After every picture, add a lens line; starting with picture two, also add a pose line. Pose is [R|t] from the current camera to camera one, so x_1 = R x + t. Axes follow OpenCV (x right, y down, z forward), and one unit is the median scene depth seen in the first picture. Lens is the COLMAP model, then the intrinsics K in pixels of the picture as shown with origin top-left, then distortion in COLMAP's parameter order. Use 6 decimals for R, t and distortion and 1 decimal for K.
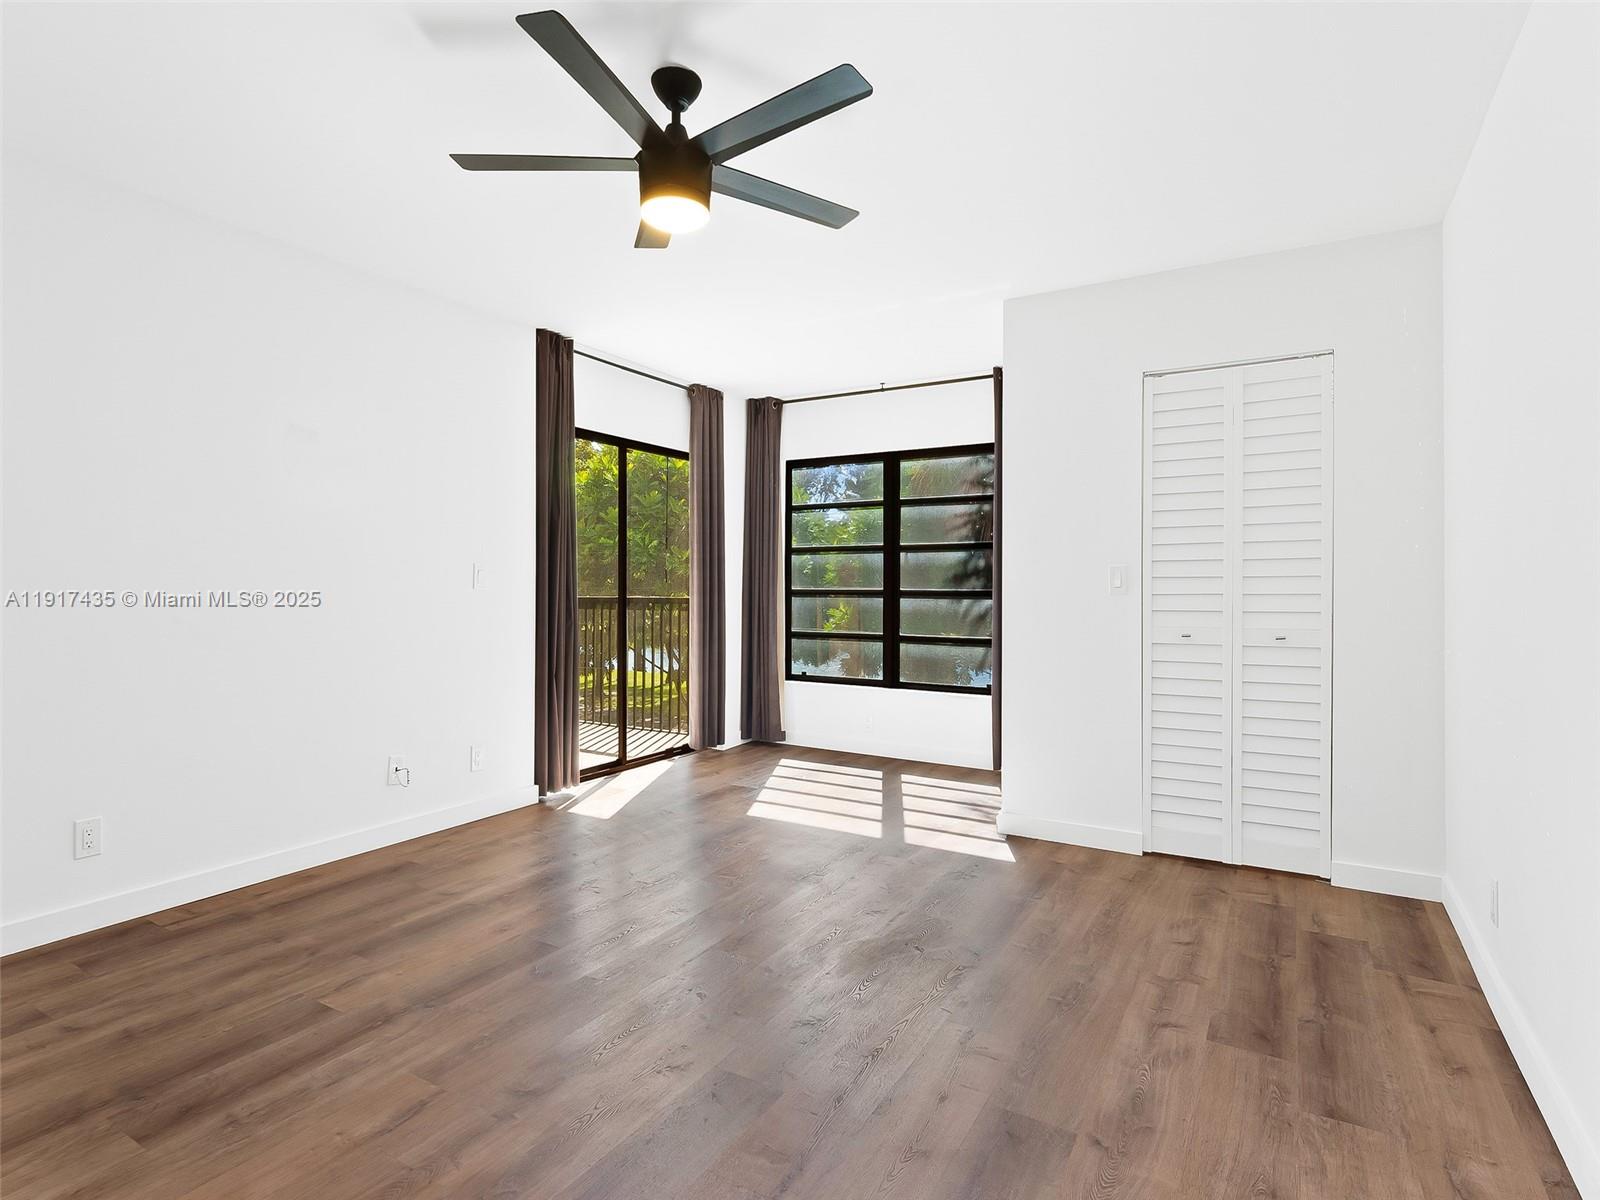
lens RADIAL K [[830.2, 0, 800.0], [0, 830.2, 600.0], [0, 0, 1]] dist [-0.001083, -0.000304]
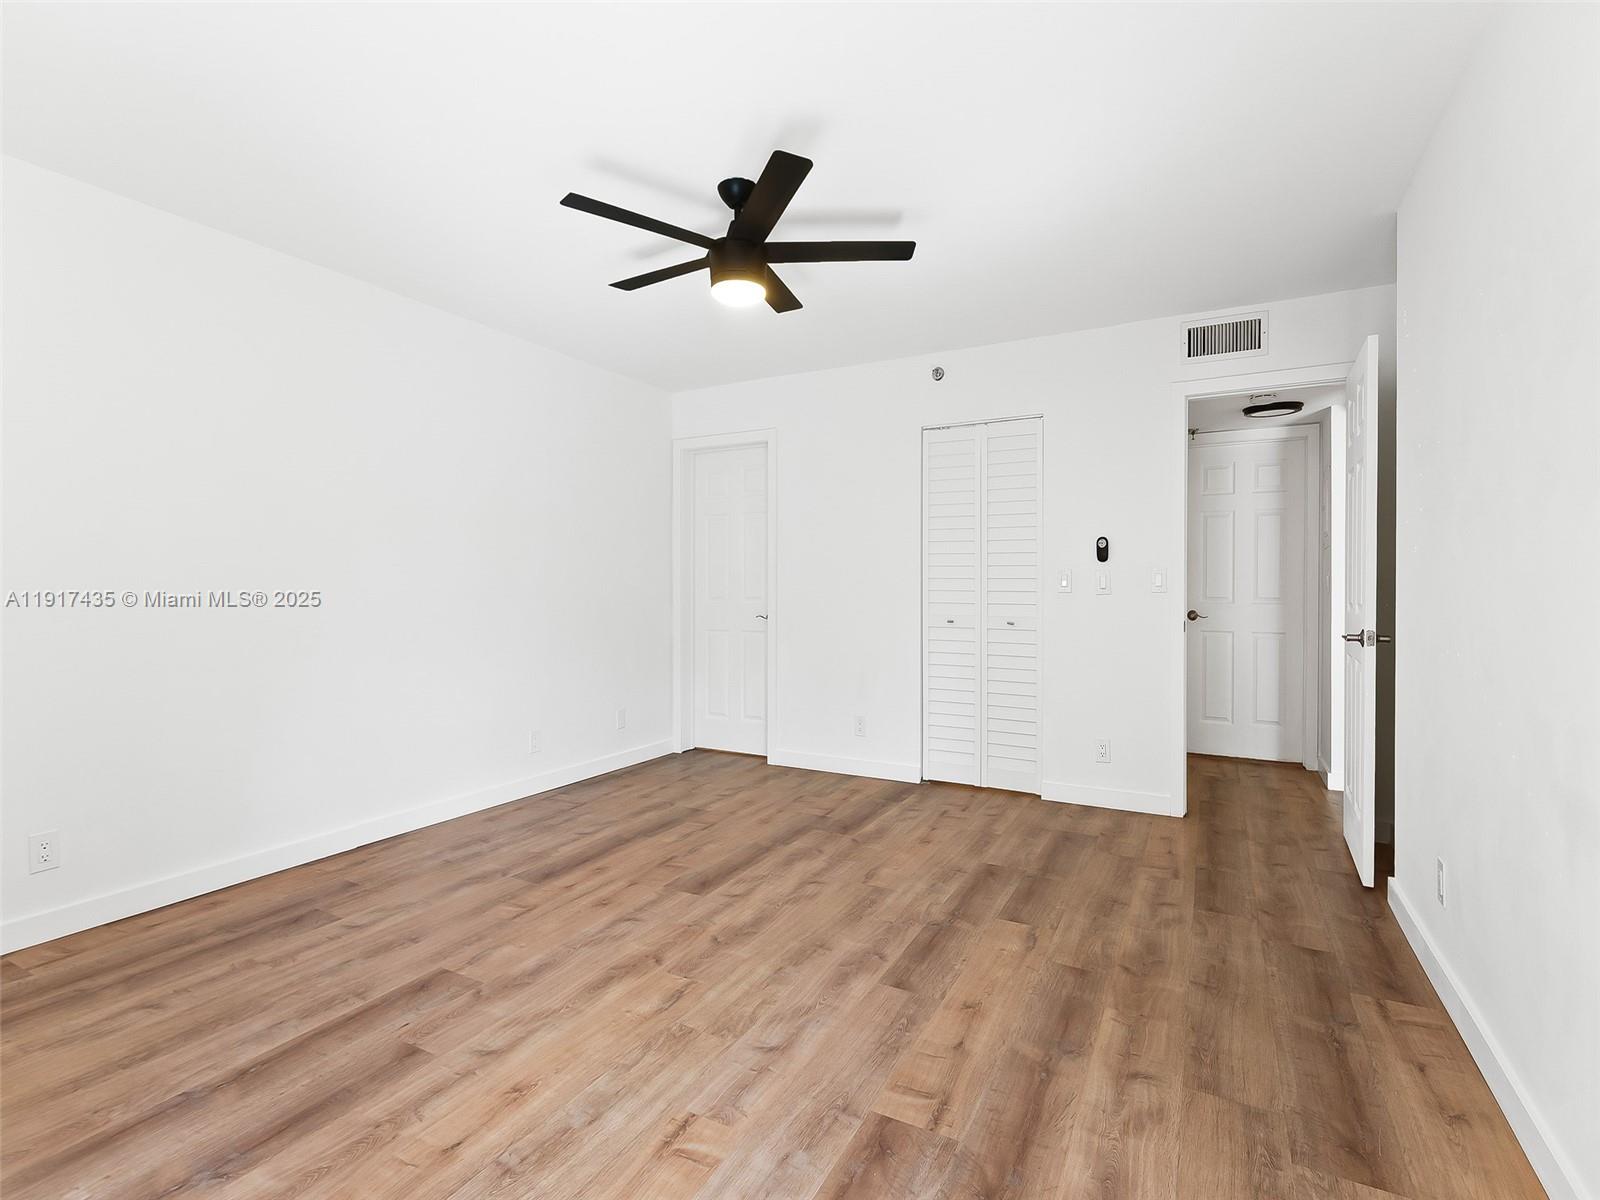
lens RADIAL K [[764.9, 0, 800.0], [0, 764.9, 600.0], [0, 0, 1]] dist [-0.000259, -0.000069]
pose [[-0.999053, -0.002837, -0.043412, -0.189740], [-0.004217, 0.999488, 0.031729, -0.034552], [0.043300, 0.031882, -0.998553, 2.112385]]
